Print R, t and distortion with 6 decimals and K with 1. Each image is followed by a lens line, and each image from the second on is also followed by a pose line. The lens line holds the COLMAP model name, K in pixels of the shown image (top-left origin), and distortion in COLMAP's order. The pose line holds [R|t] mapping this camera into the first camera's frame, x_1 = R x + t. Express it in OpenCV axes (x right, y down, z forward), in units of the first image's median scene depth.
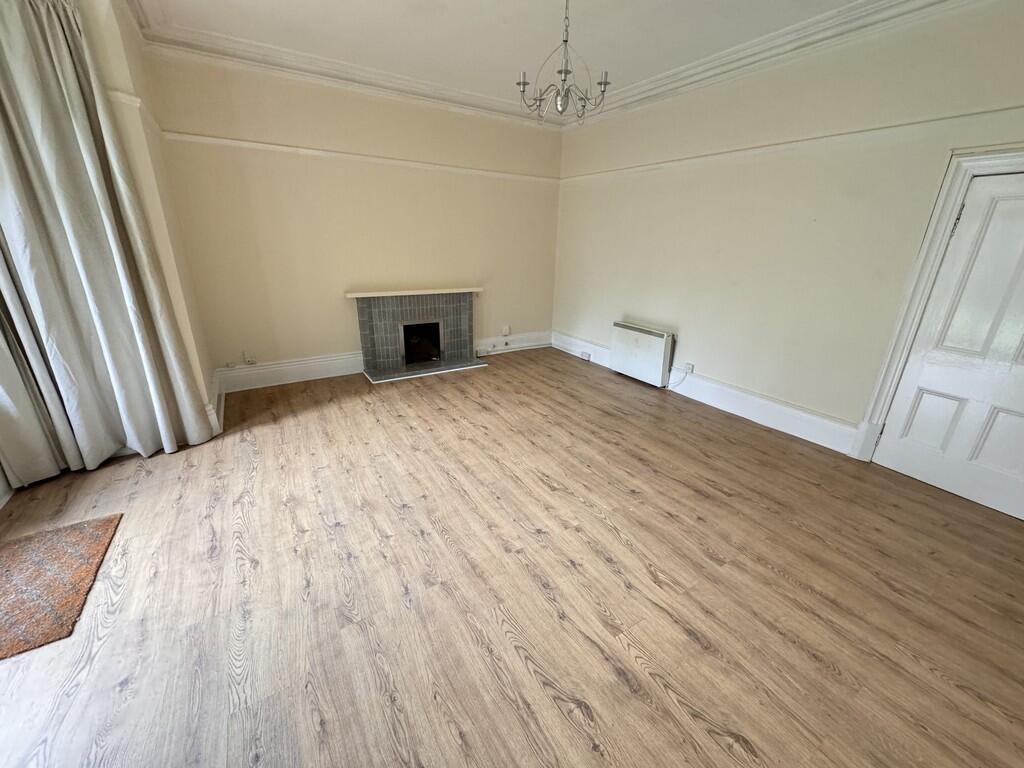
lens RADIAL K [[405.6, 0, 513.3], [0, 405.6, 382.8], [0, 0, 1]] dist [-0.002158, -0.000281]
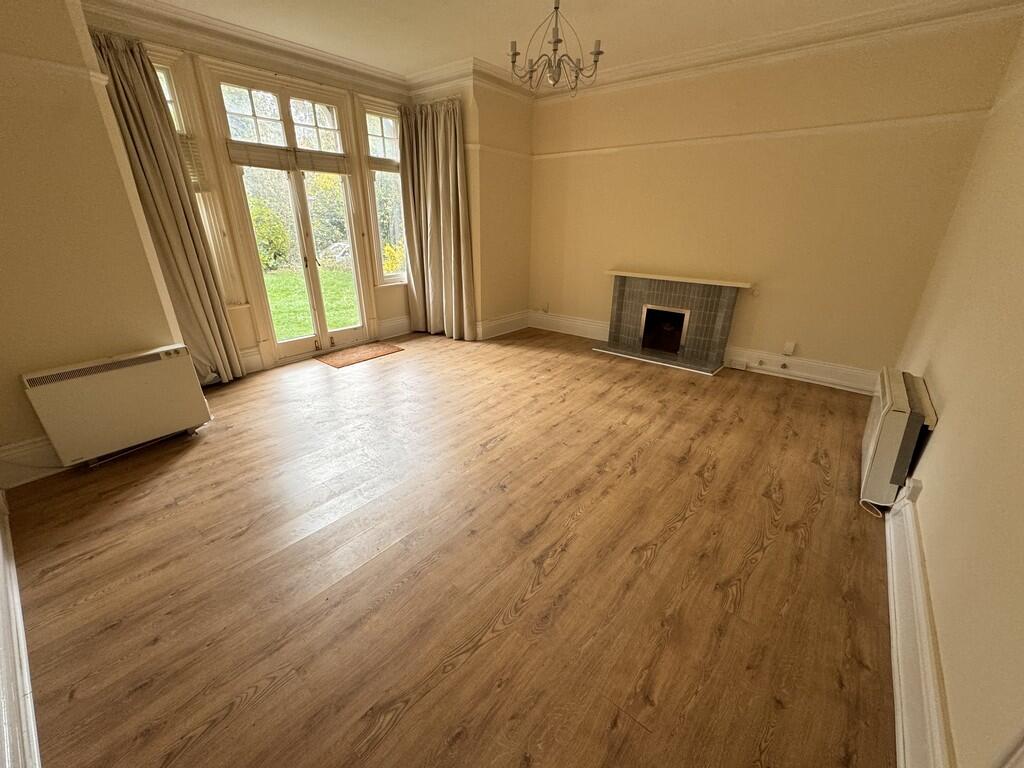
lens RADIAL K [[405.6, 0, 513.3], [0, 405.6, 382.8], [0, 0, 1]] dist [-0.002158, -0.000281]
pose [[0.322439, 0.334722, -0.885434, 0.761078], [-0.318886, 0.919128, 0.231334, -0.127855], [0.891260, 0.207761, 0.403101, 0.428319]]
